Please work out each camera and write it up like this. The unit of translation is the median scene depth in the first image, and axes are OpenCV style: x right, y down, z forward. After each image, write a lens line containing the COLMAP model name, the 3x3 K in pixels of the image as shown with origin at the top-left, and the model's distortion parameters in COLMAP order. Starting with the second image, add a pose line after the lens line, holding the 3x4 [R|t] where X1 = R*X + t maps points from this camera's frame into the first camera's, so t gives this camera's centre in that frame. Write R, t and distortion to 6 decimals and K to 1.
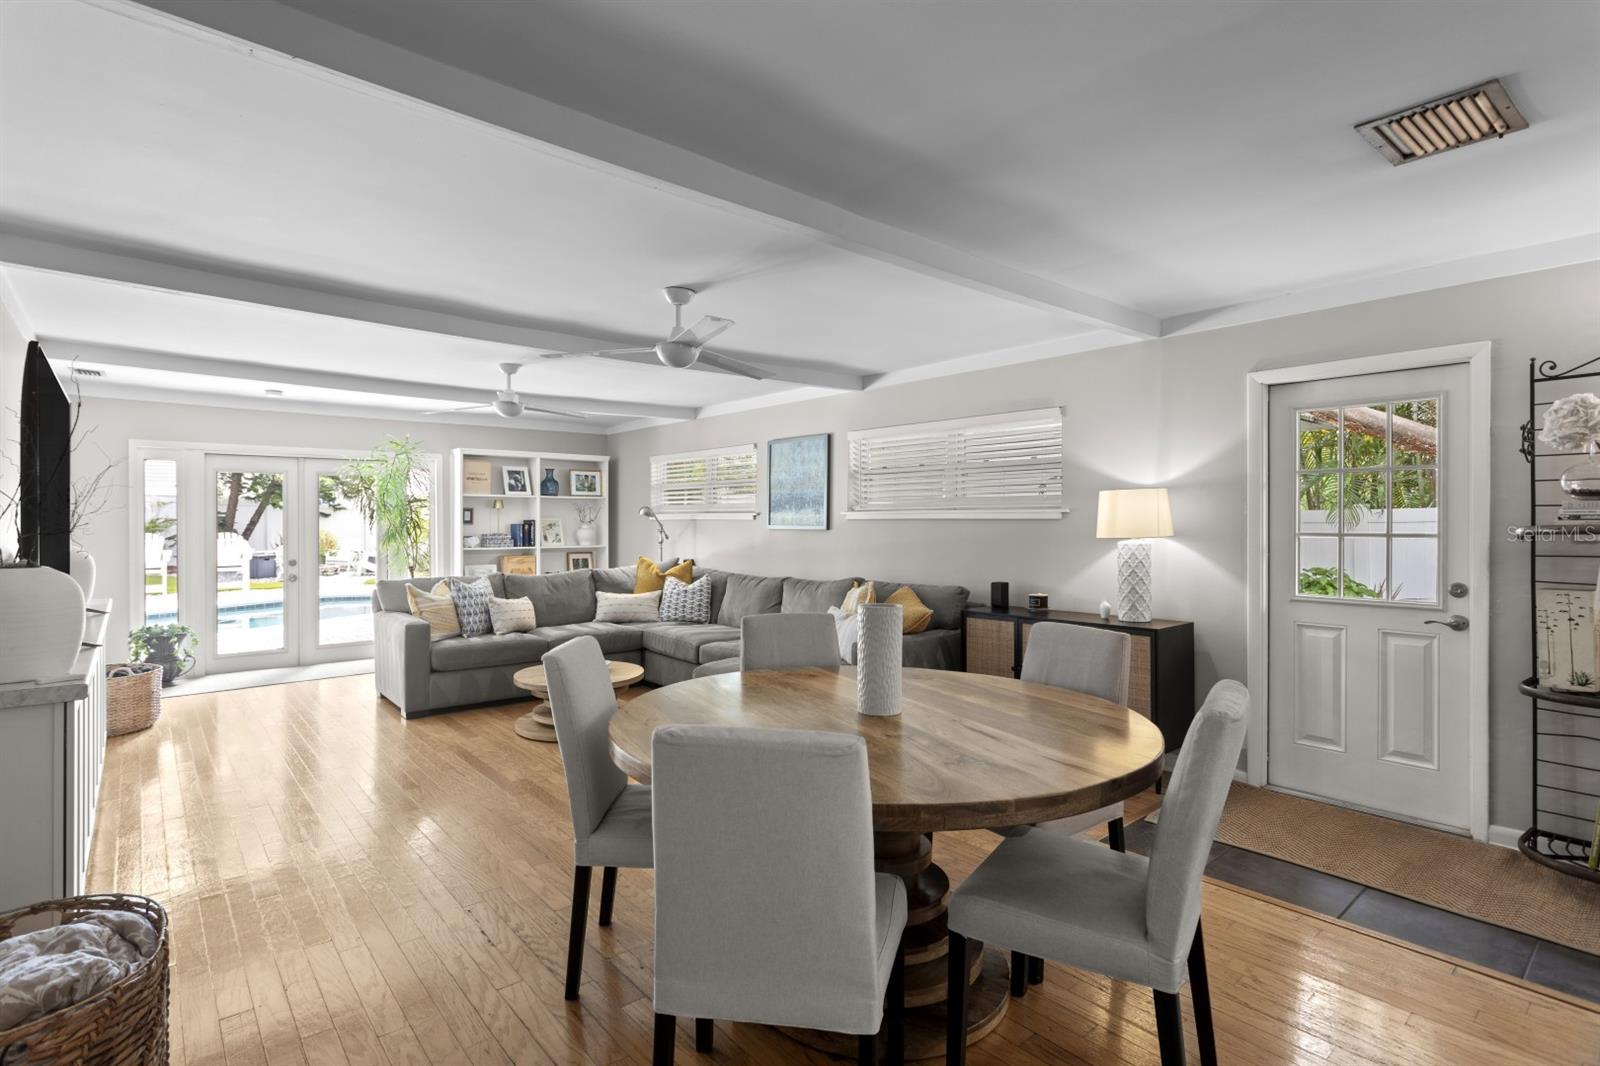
lens RADIAL K [[794.3, 0, 799.9], [0, 794.3, 520.7], [0, 0, 1]] dist [-0.004112, 0.000145]
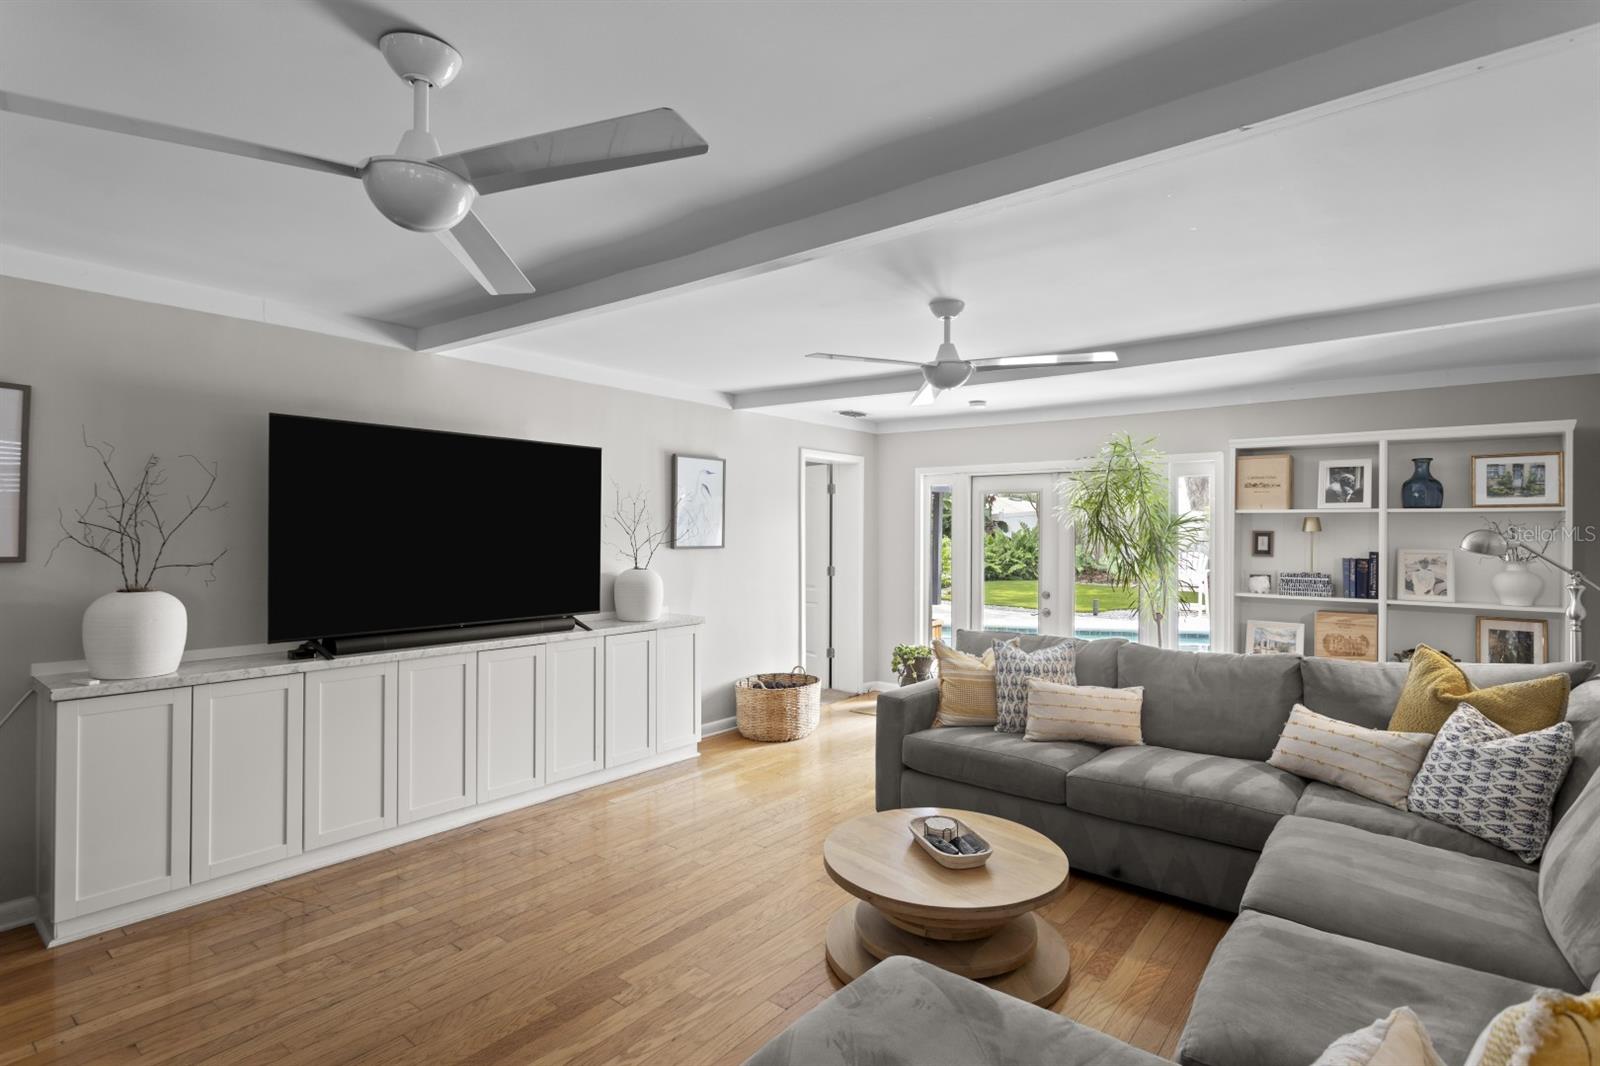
lens RADIAL K [[791.5, 0, 799.0], [0, 791.5, 529.3], [0, 0, 1]] dist [-0.003179, 0.000595]
pose [[0.196932, -0.001126, -0.980416, 0.160613], [-0.007903, 0.999965, -0.002736, -0.014808], [0.980385, 0.008287, 0.196916, 0.589743]]
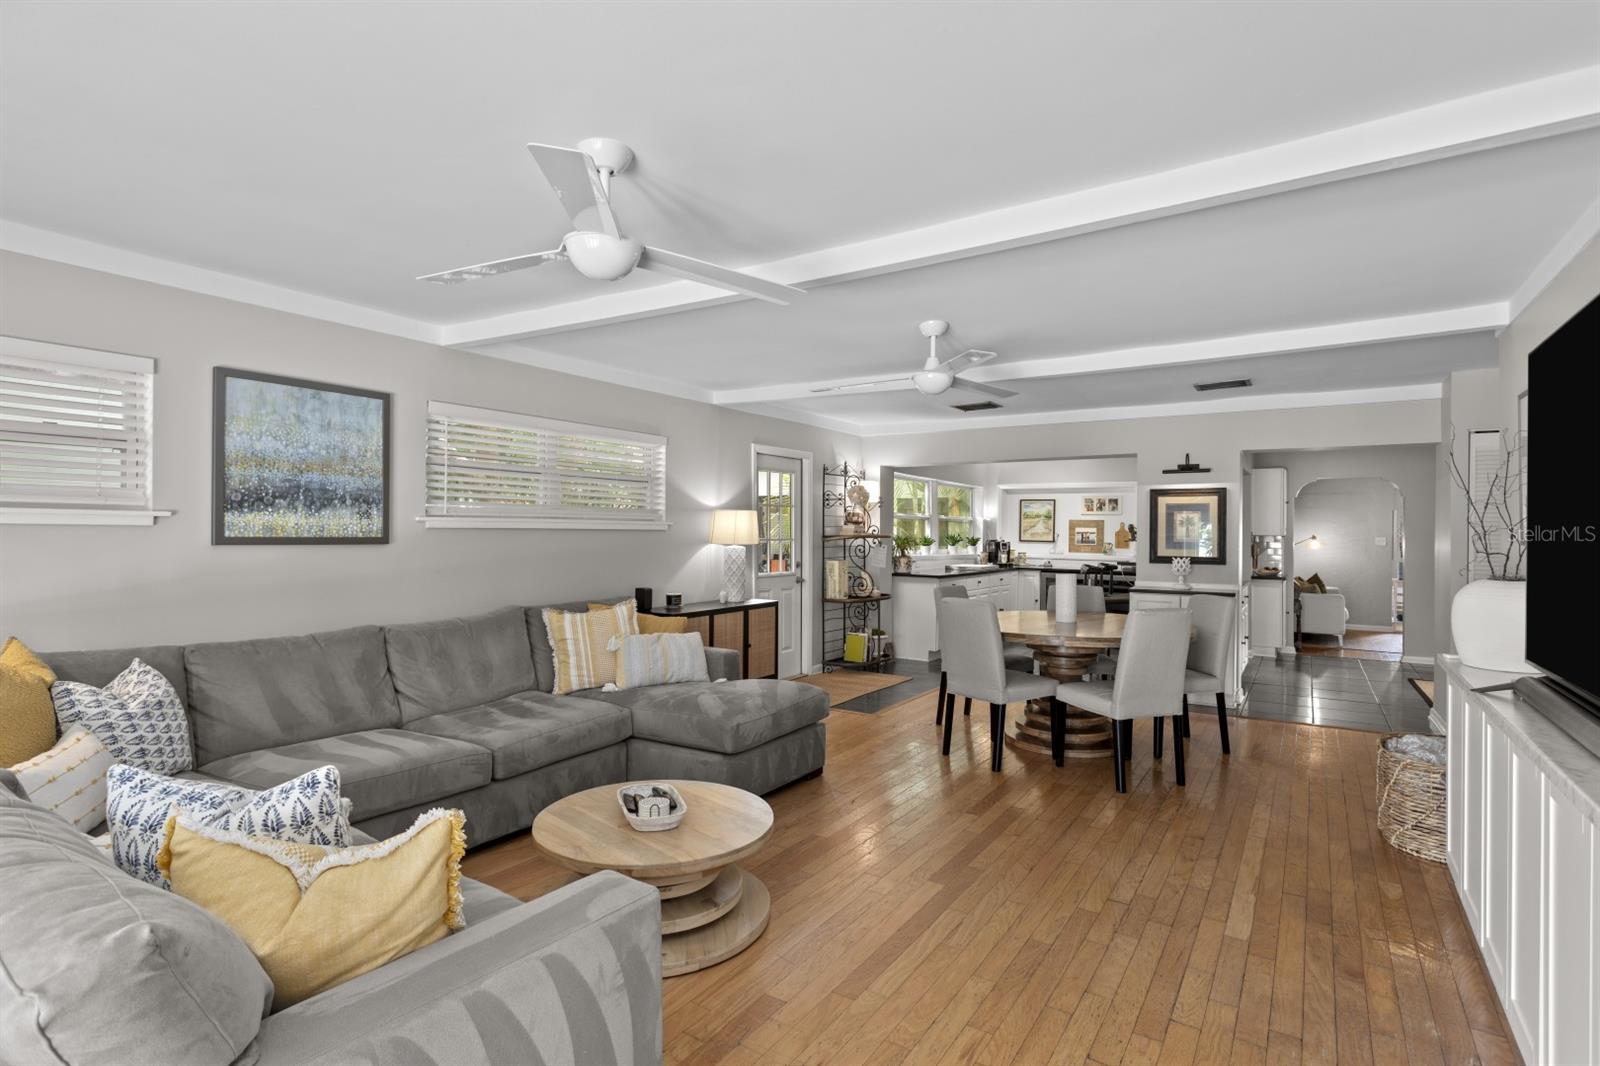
lens RADIAL K [[791.5, 0, 799.0], [0, 791.5, 529.3], [0, 0, 1]] dist [-0.003179, 0.000595]
pose [[-0.282146, 0.000226, 0.959372, -0.600906], [-0.008787, 0.999957, -0.002820, -0.001308], [-0.959331, -0.009225, -0.282132, 0.779986]]
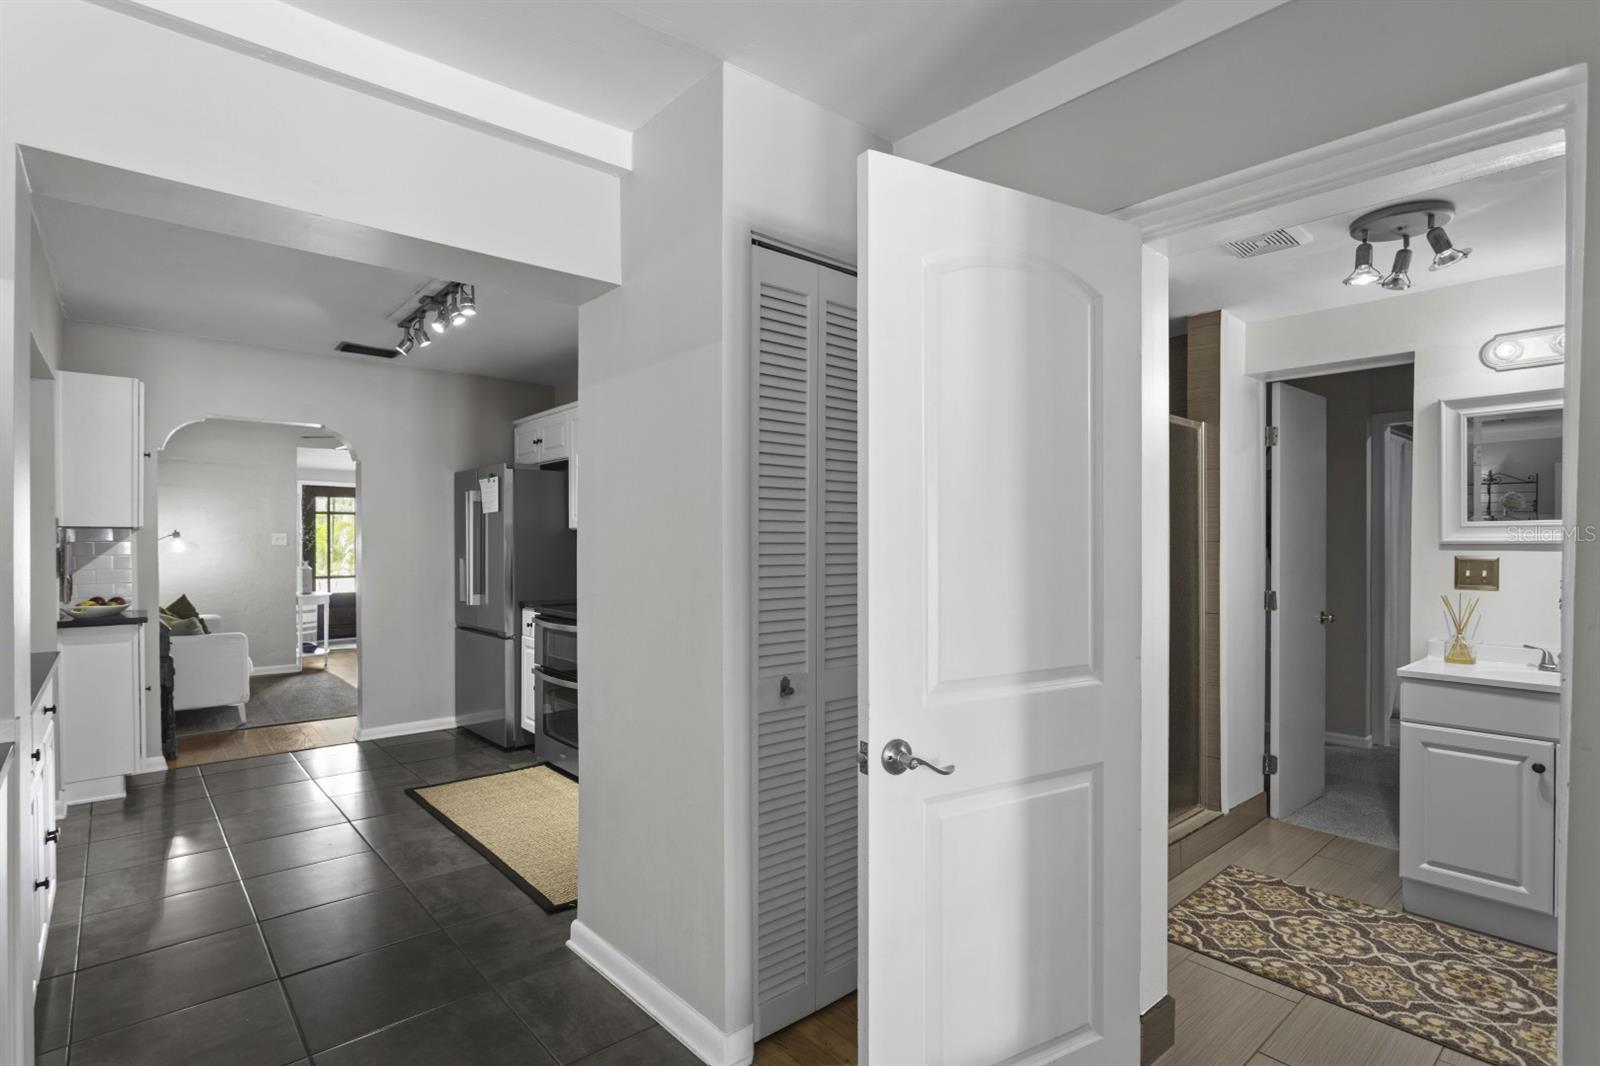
lens RADIAL K [[780.6, 0, 781.6], [0, 780.6, 544.7], [0, 0, 1]] dist [0.000624, 0.000137]
pose [[-0.999971, -0.000929, 0.007526, -0.077937], [-0.000874, 0.999972, 0.007365, 0.006804], [-0.007532, 0.007358, -0.999945, 0.245147]]
